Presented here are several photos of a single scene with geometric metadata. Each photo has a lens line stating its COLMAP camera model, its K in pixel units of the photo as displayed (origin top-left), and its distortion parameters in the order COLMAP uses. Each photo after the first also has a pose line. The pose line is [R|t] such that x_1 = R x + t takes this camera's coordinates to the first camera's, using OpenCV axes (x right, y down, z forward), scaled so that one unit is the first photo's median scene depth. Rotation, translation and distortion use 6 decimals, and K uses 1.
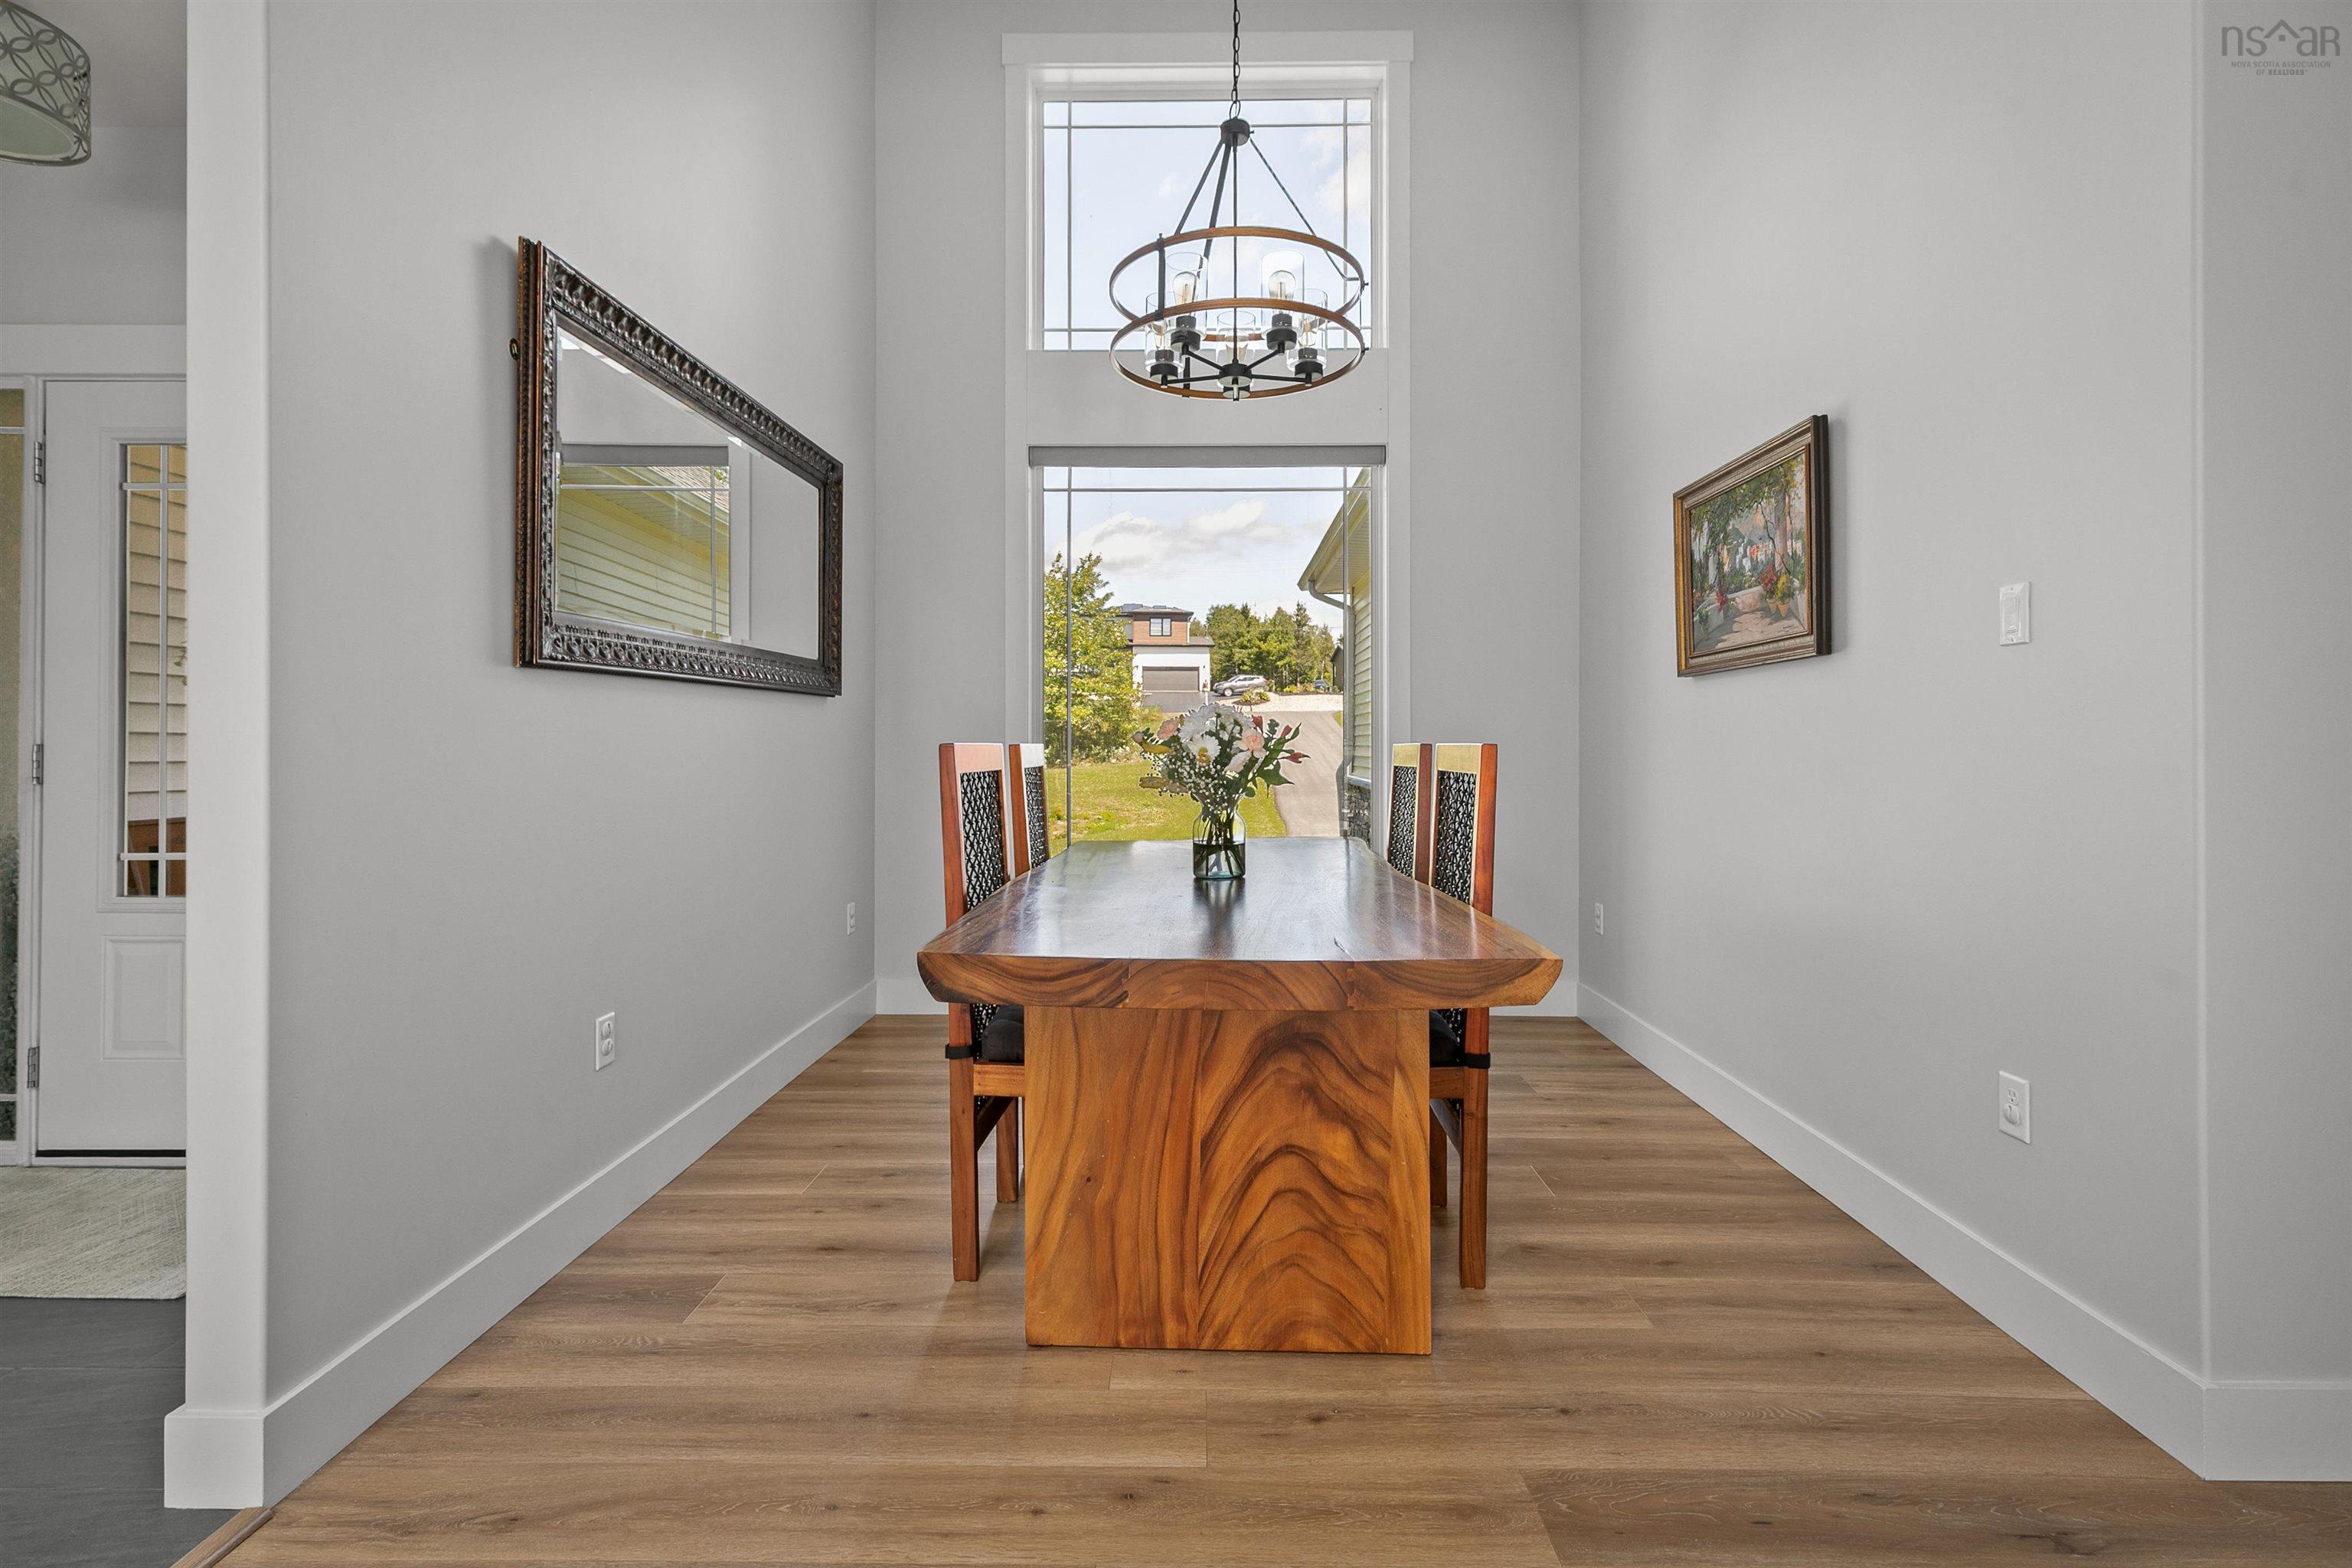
lens RADIAL K [[1070.6, 0, 1197.1], [0, 1070.6, 740.6], [0, 0, 1]] dist [0.009962, -0.001380]
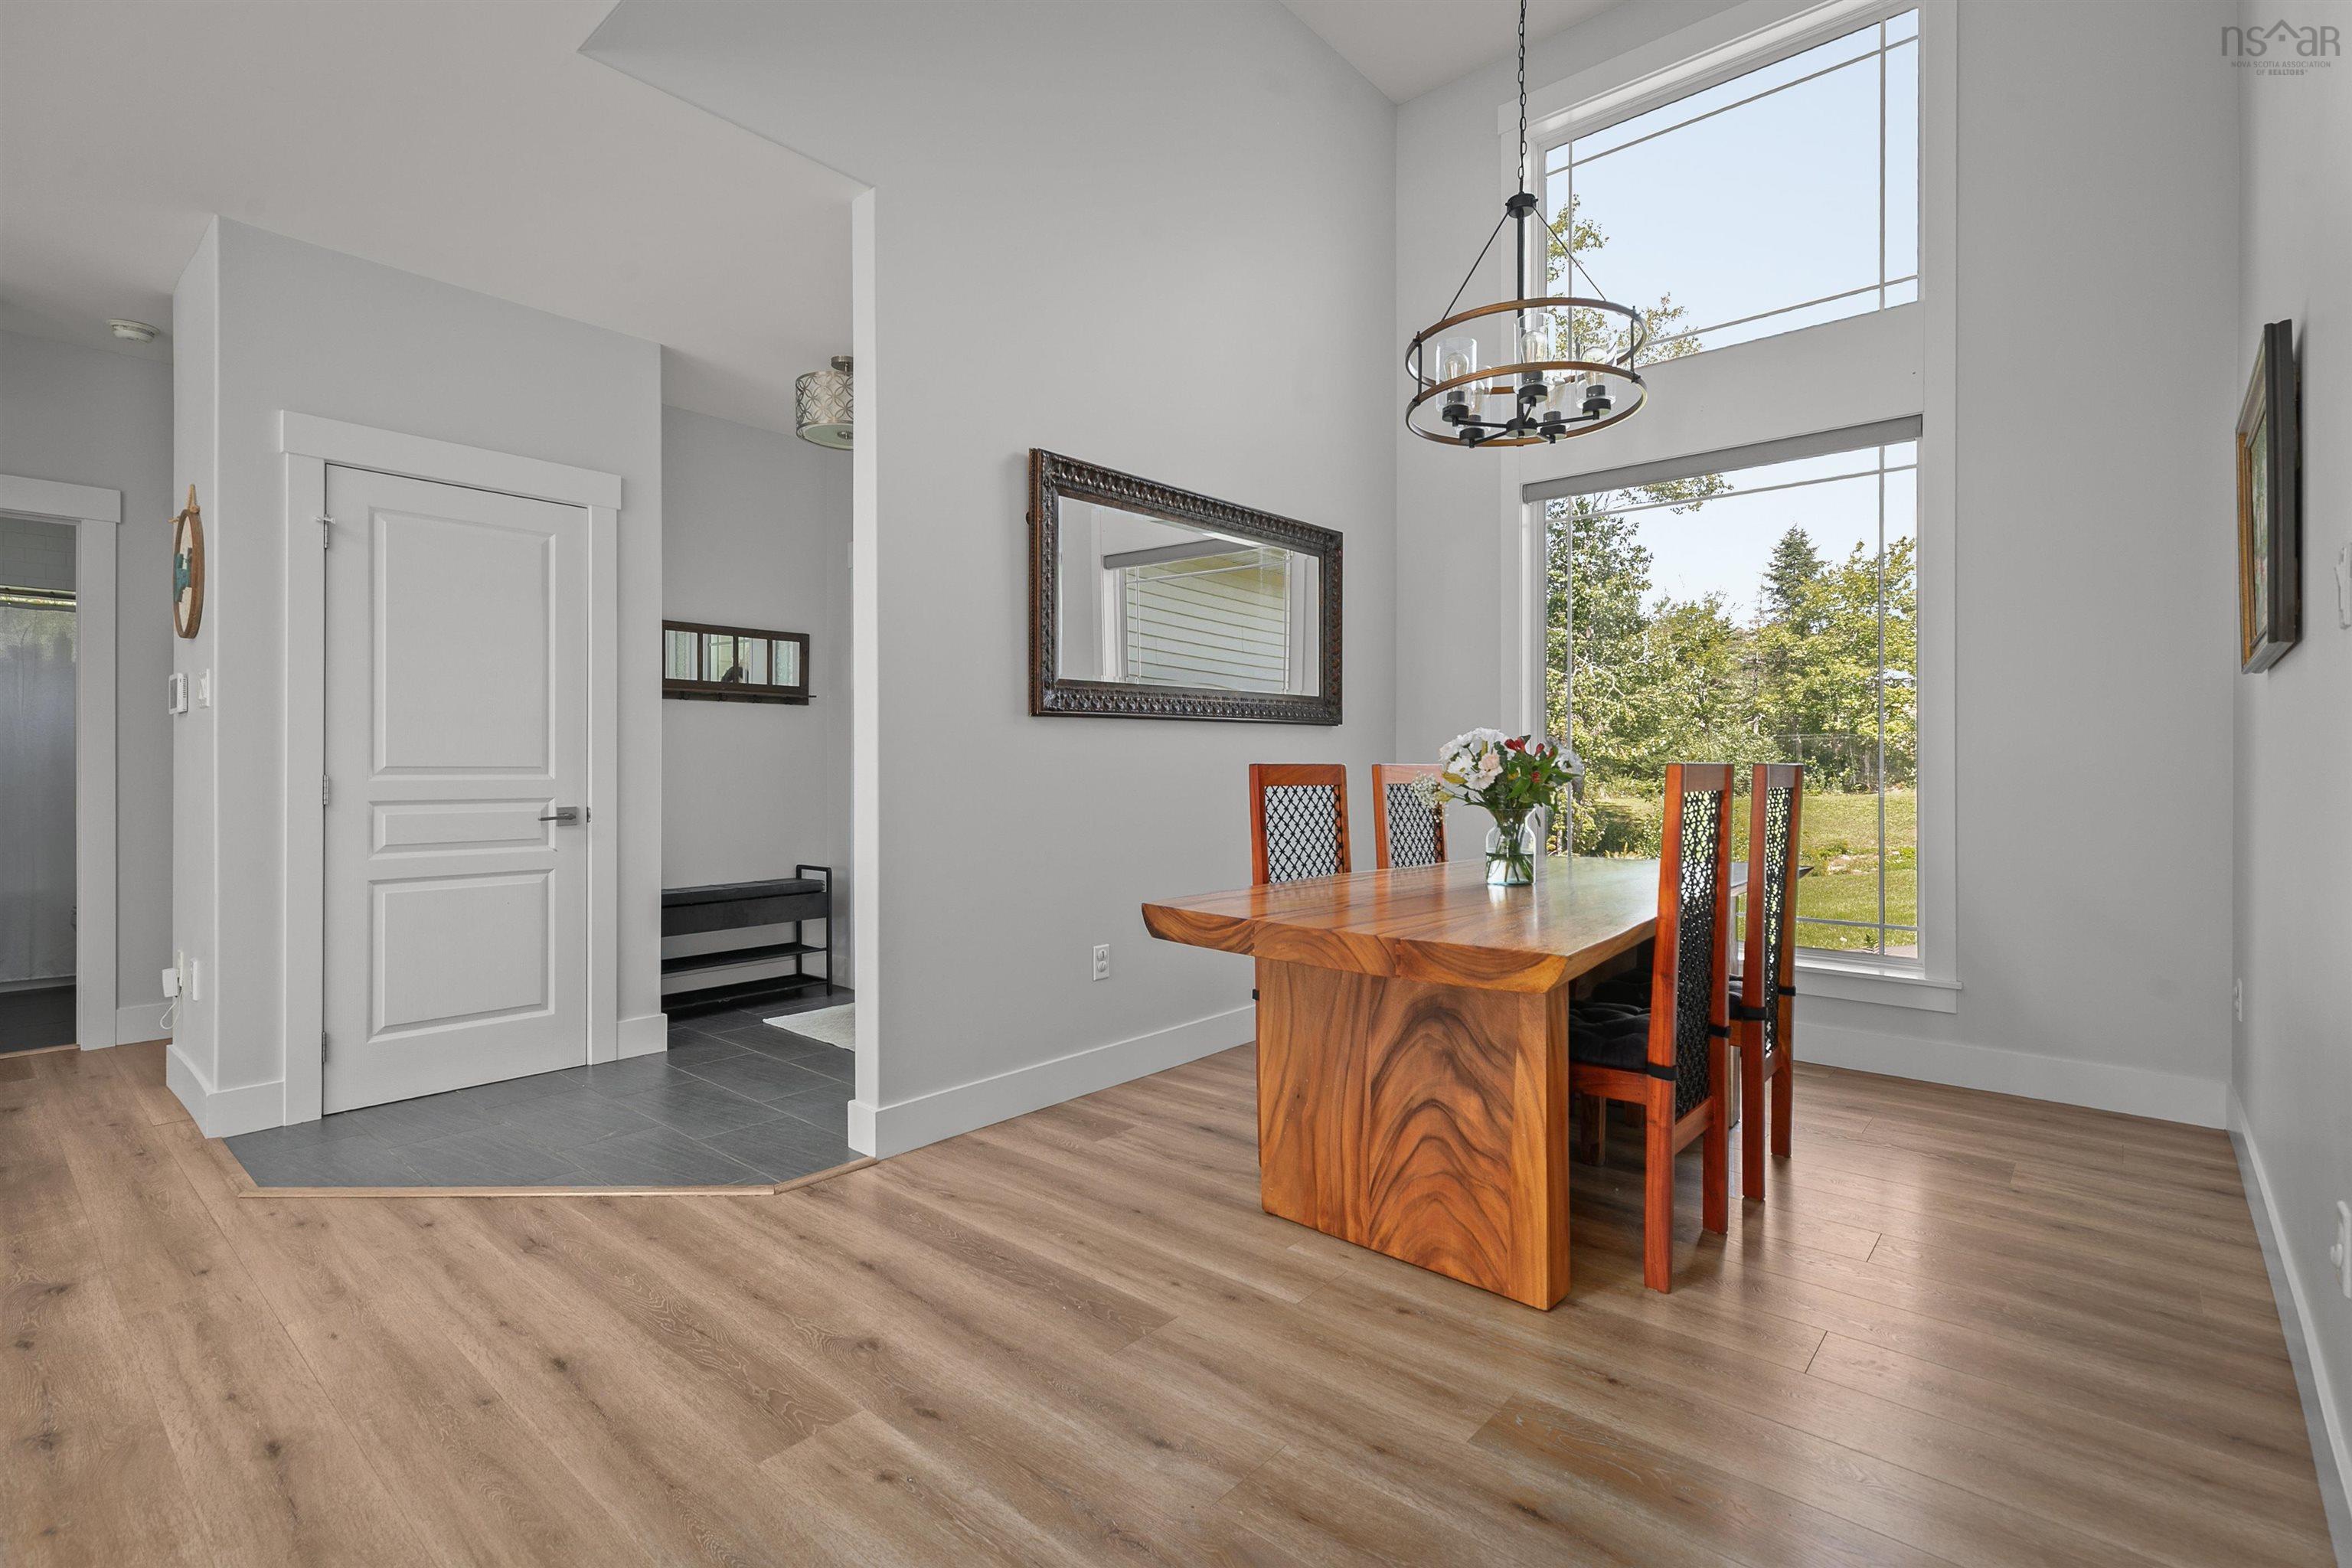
lens RADIAL K [[1070.6, 0, 1178.4], [0, 1070.6, 774.2], [0, 0, 1]] dist [0.009962, -0.001380]
pose [[0.764377, 0.005108, -0.644750, 0.634213], [0.001941, 0.999946, 0.010224, 0.002936], [0.644767, -0.009067, 0.764325, -0.090373]]
